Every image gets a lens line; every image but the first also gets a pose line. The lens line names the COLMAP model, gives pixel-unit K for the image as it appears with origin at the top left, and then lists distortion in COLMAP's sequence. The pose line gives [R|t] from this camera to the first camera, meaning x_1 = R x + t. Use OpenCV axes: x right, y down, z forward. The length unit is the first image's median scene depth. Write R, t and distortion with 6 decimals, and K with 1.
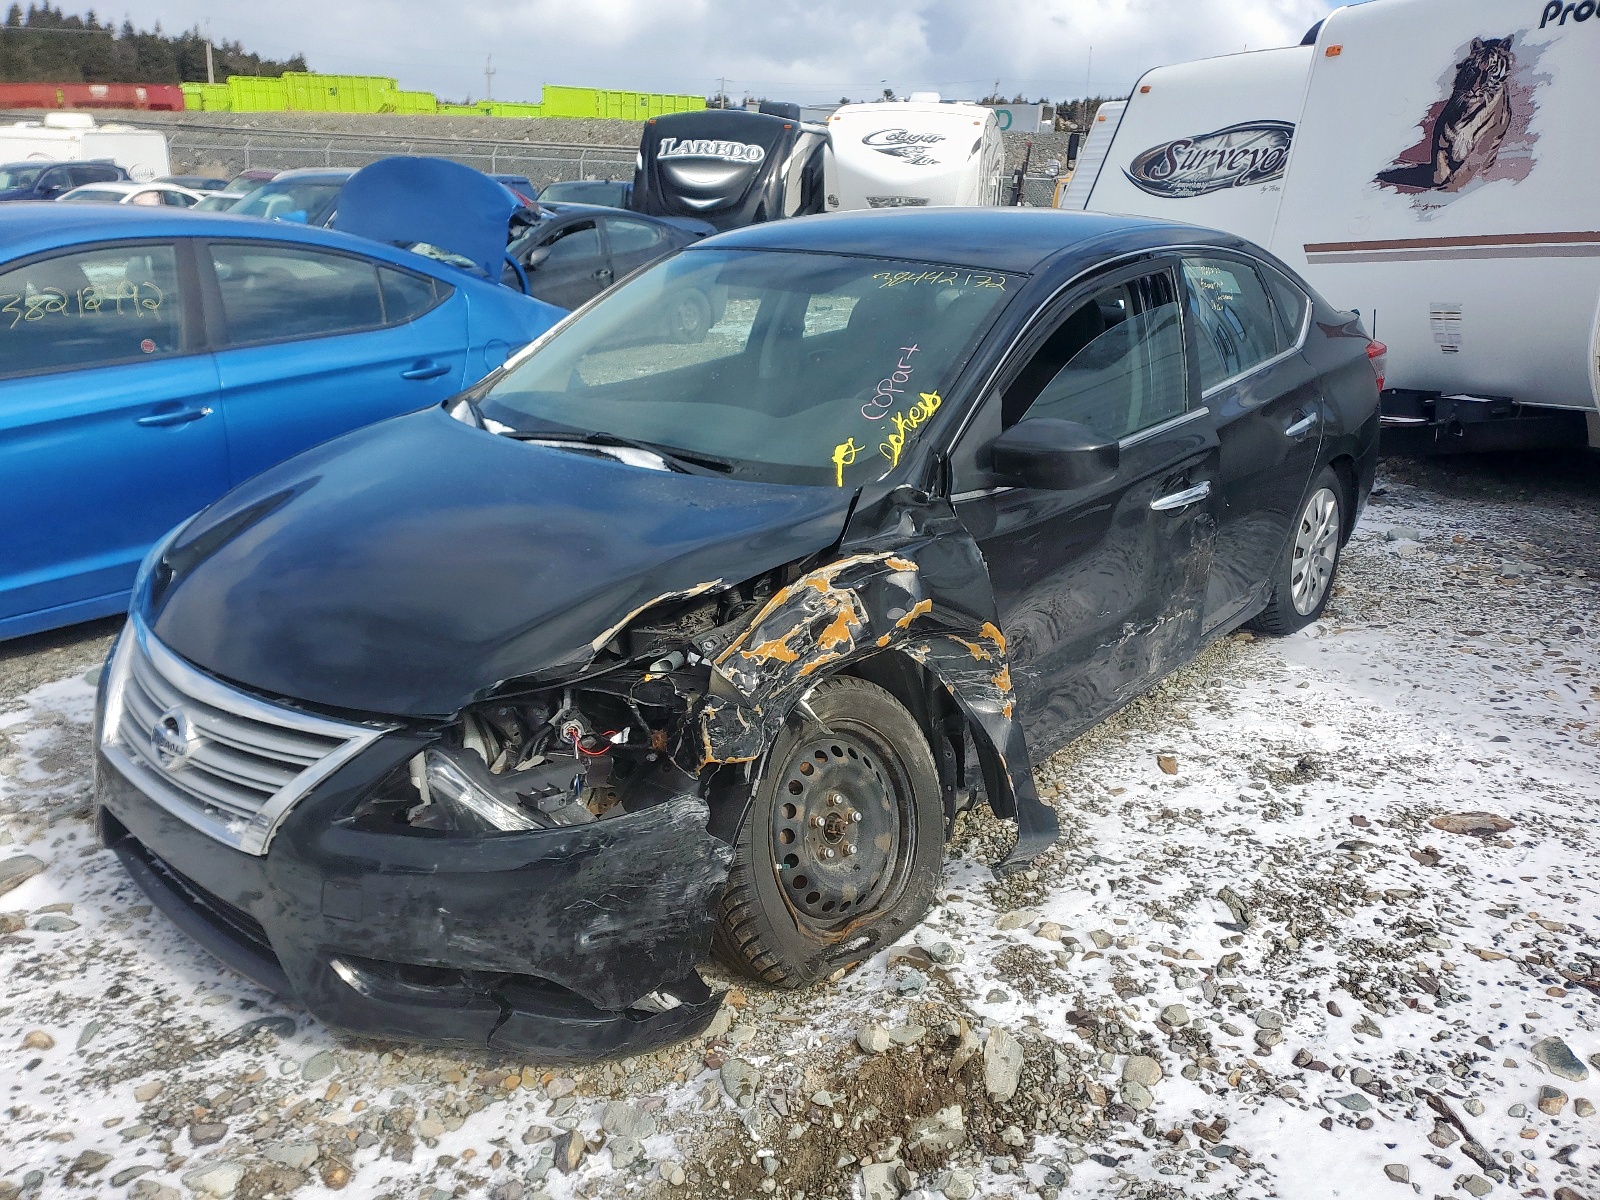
lens RADIAL K [[1179.0, 0, 840.5], [0, 1179.0, 602.8], [0, 0, 1]] dist [0.022757, 0.003563]
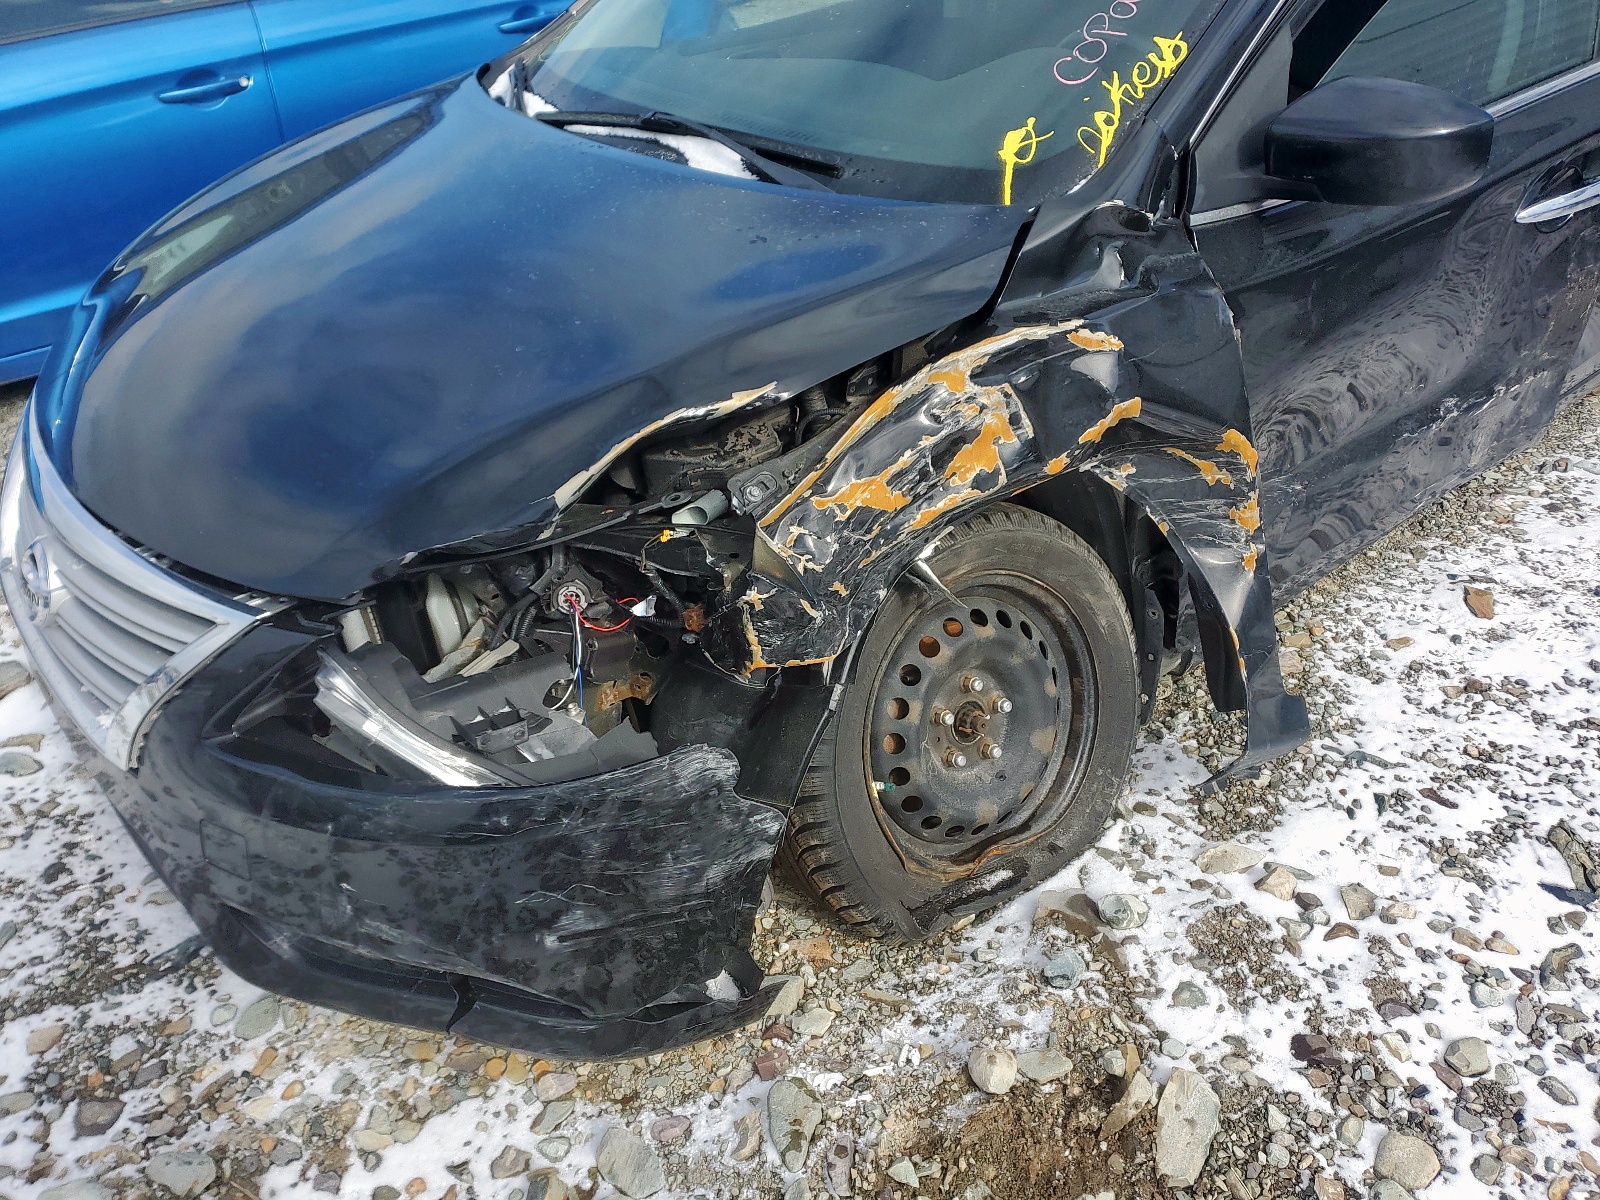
lens RADIAL K [[1179.0, 0, 840.5], [0, 1179.0, 602.8], [0, 0, 1]] dist [0.022757, 0.003563]
pose [[0.981348, 0.063264, -0.181532, 0.044860], [-0.013290, 0.964365, 0.264240, -0.066135], [0.191781, -0.256899, 0.947219, 0.372576]]
